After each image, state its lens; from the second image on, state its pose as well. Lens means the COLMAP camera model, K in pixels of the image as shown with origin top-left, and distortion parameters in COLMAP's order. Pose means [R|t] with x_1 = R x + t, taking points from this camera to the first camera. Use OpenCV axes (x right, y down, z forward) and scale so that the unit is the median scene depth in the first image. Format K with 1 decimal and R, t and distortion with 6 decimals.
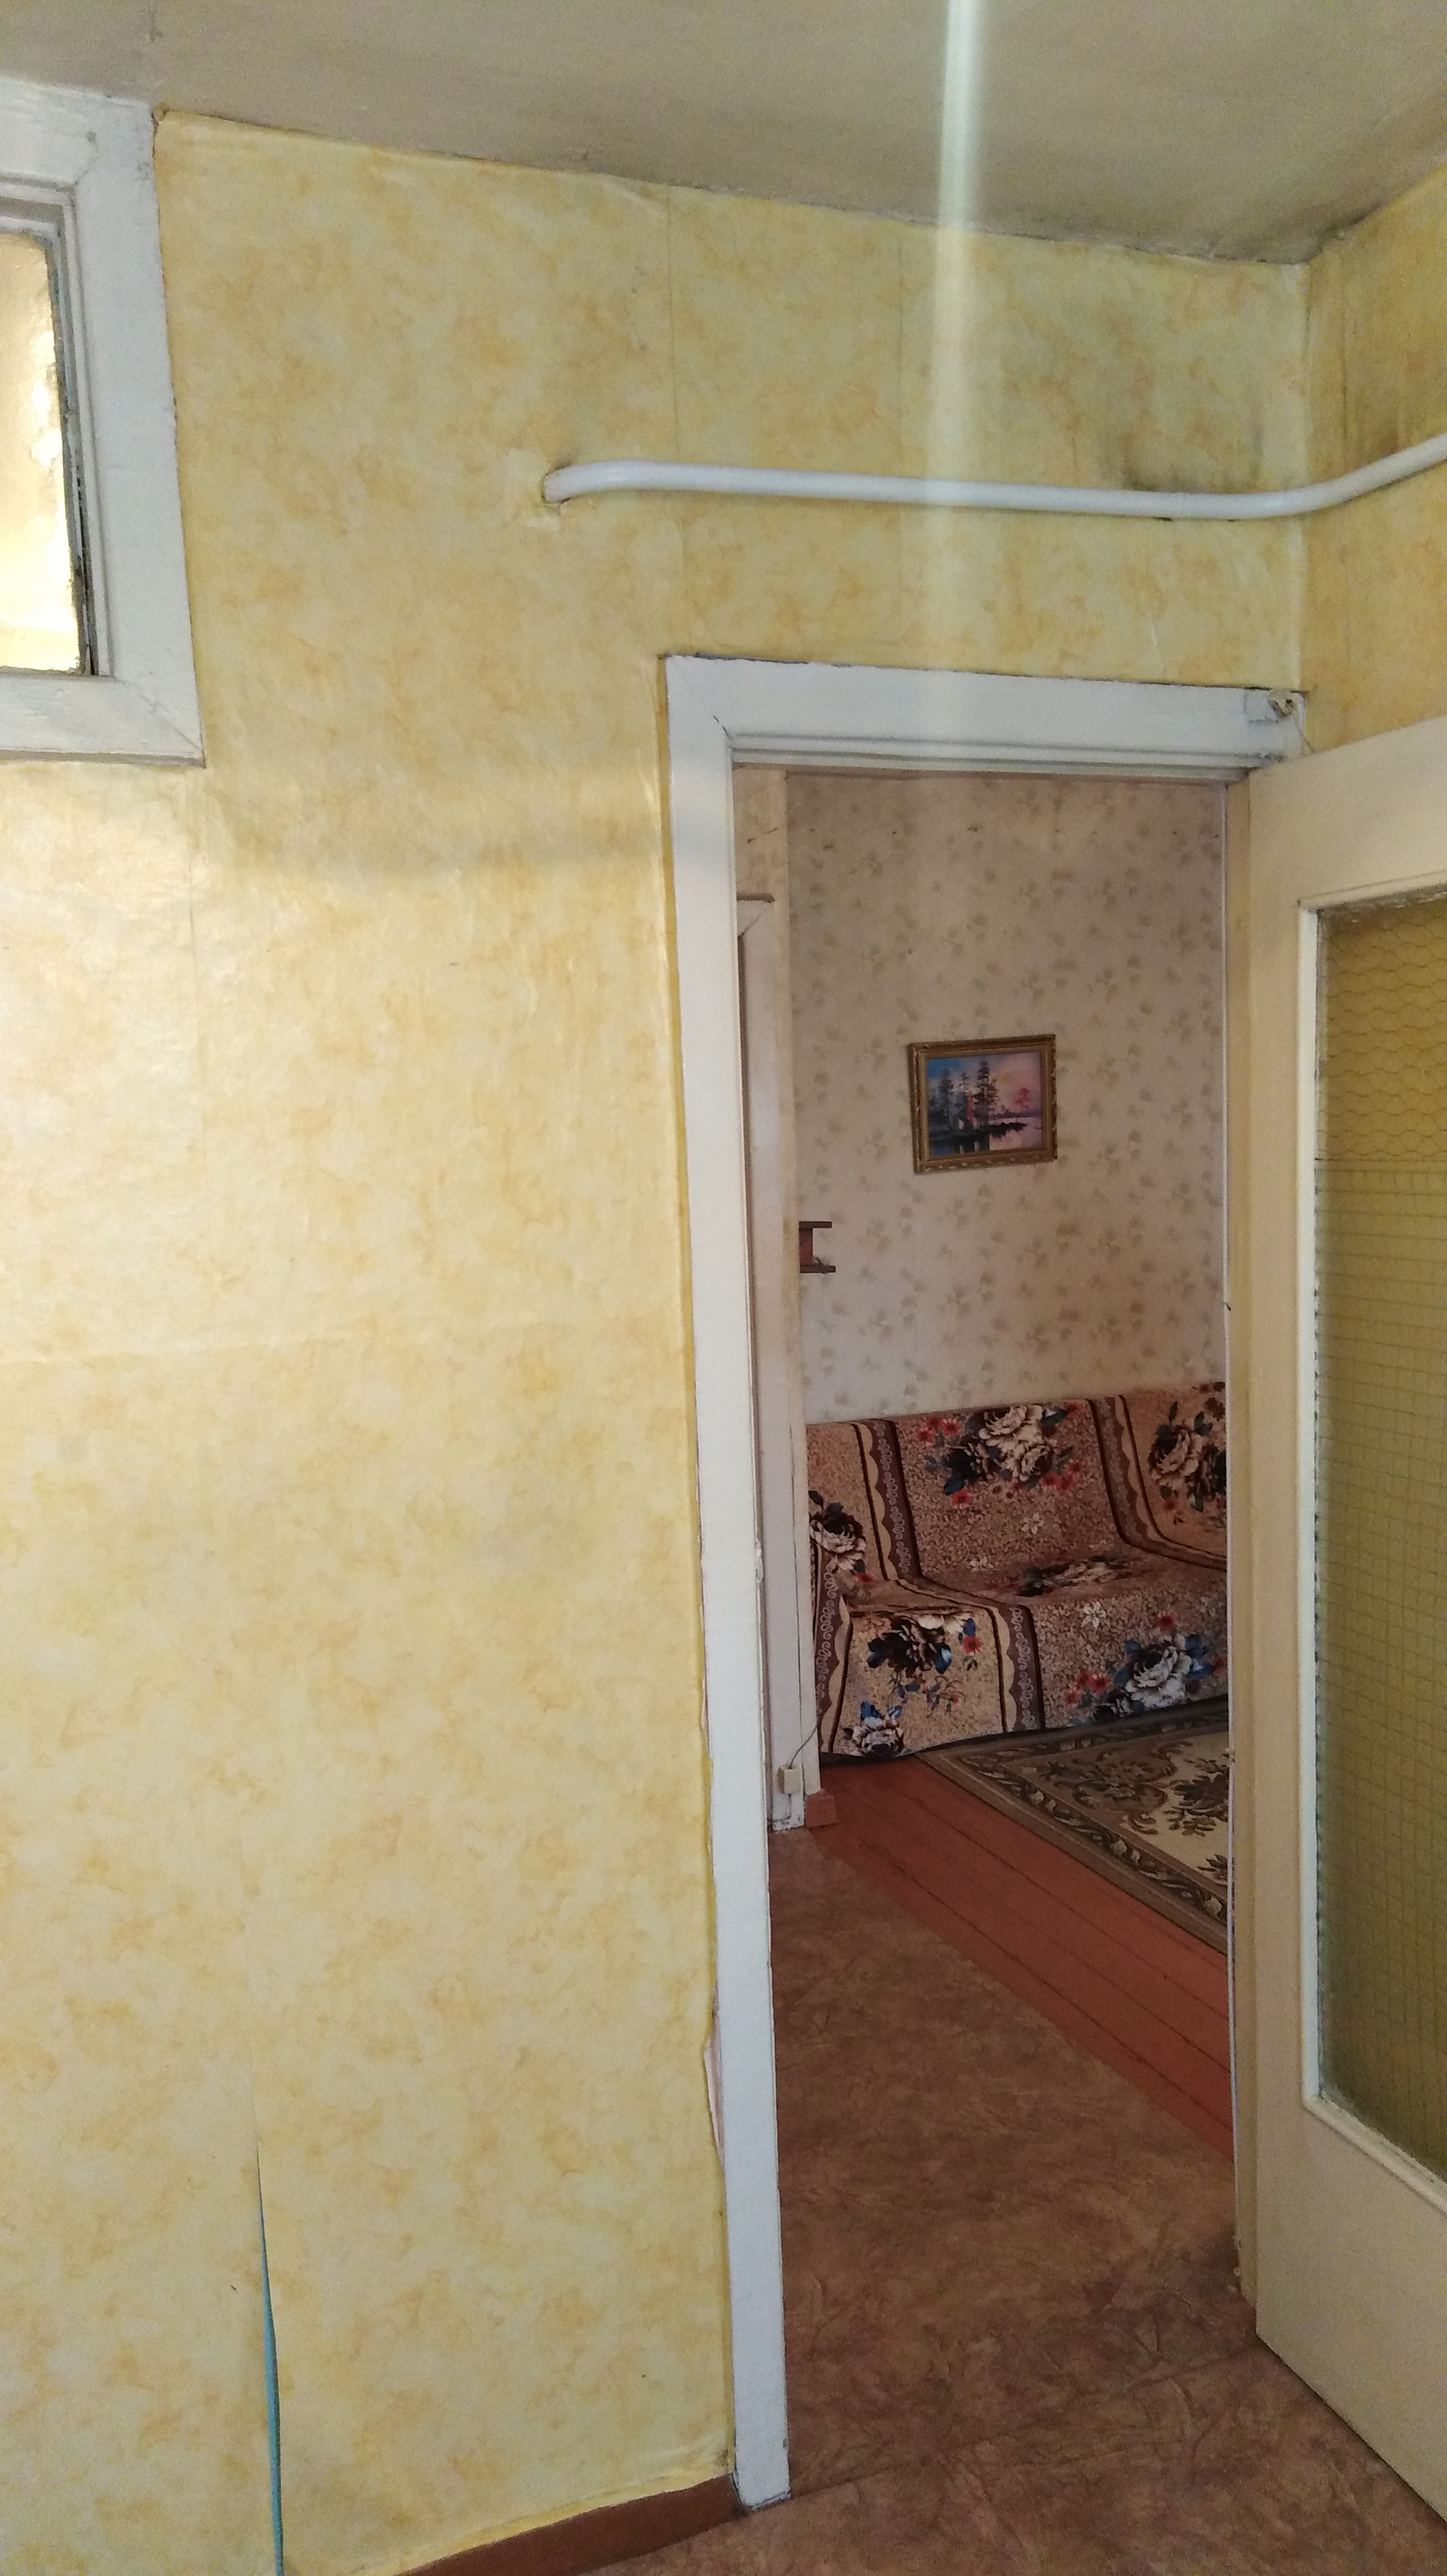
lens RADIAL K [[1874.4, 0, 723.5], [0, 1874.4, 1288.0], [0, 0, 1]] dist [0.013159, -0.057336]
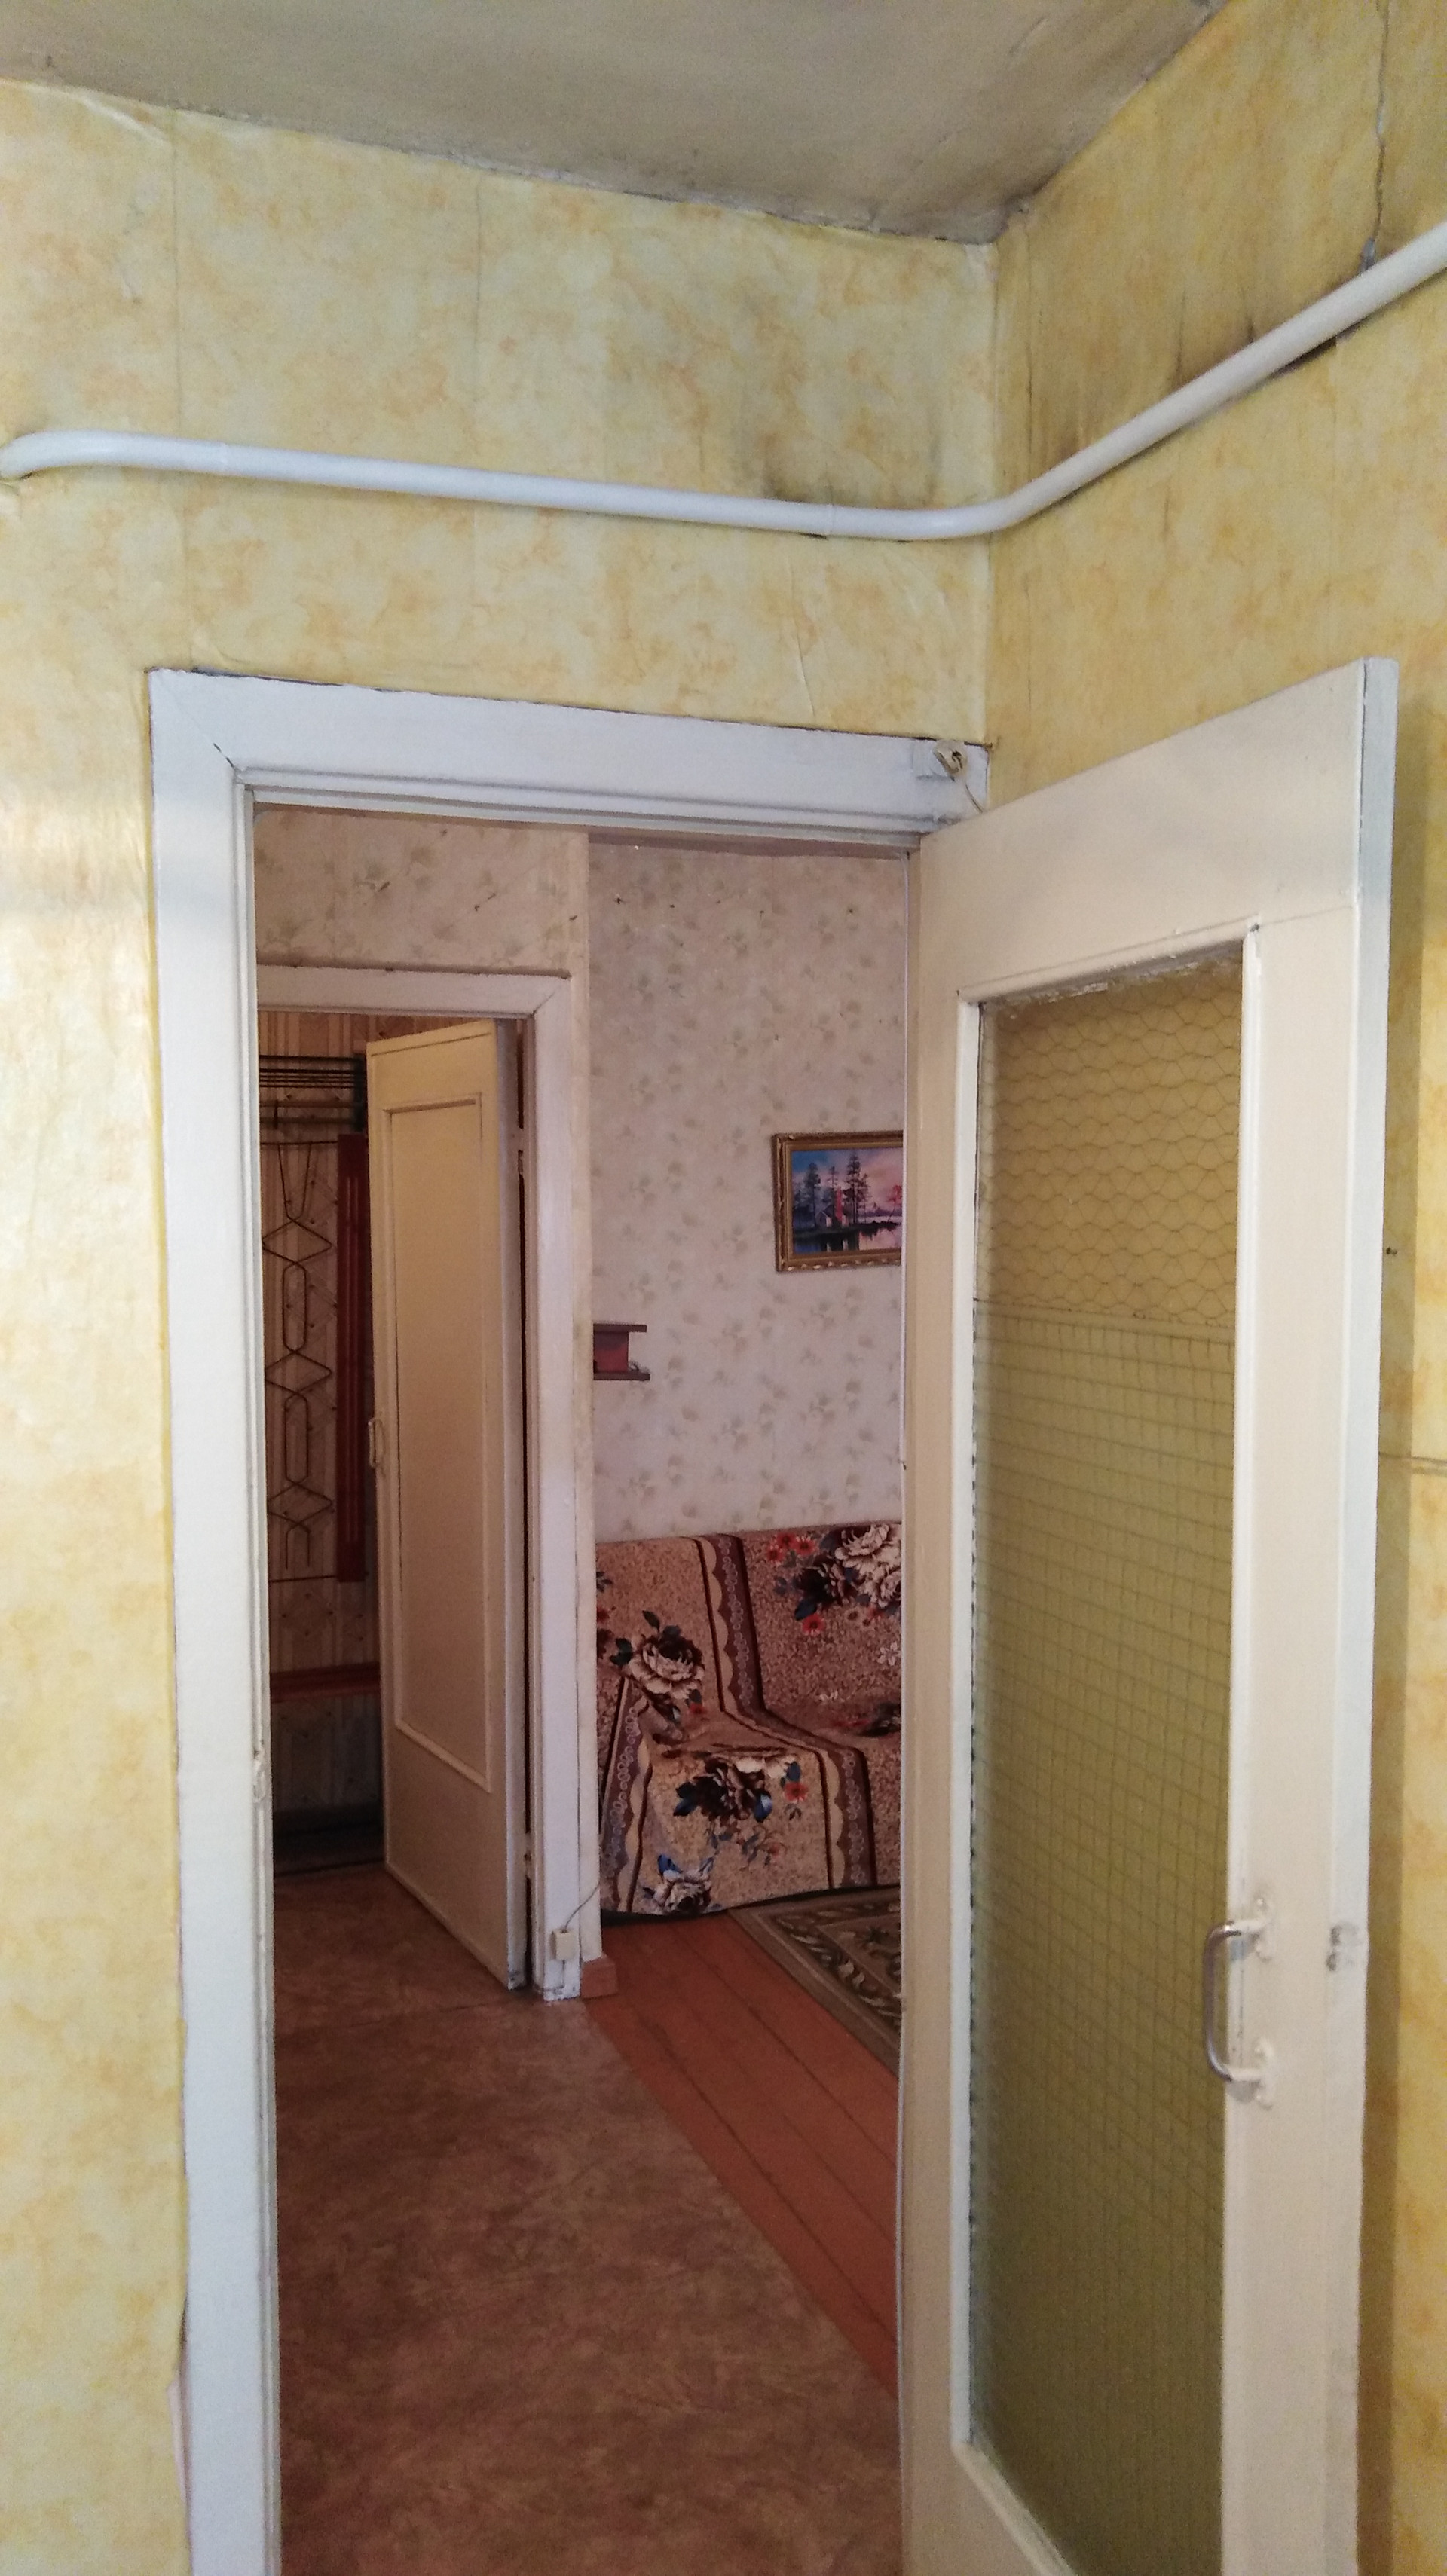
lens RADIAL K [[1879.6, 0, 723.5], [0, 1879.6, 1288.0], [0, 0, 1]] dist [0.007997, -0.029734]
pose [[0.999525, 0.030739, 0.002220, 0.198803], [-0.030618, 0.998638, -0.042240, -0.034469], [-0.003515, 0.042152, 0.999105, 0.165483]]
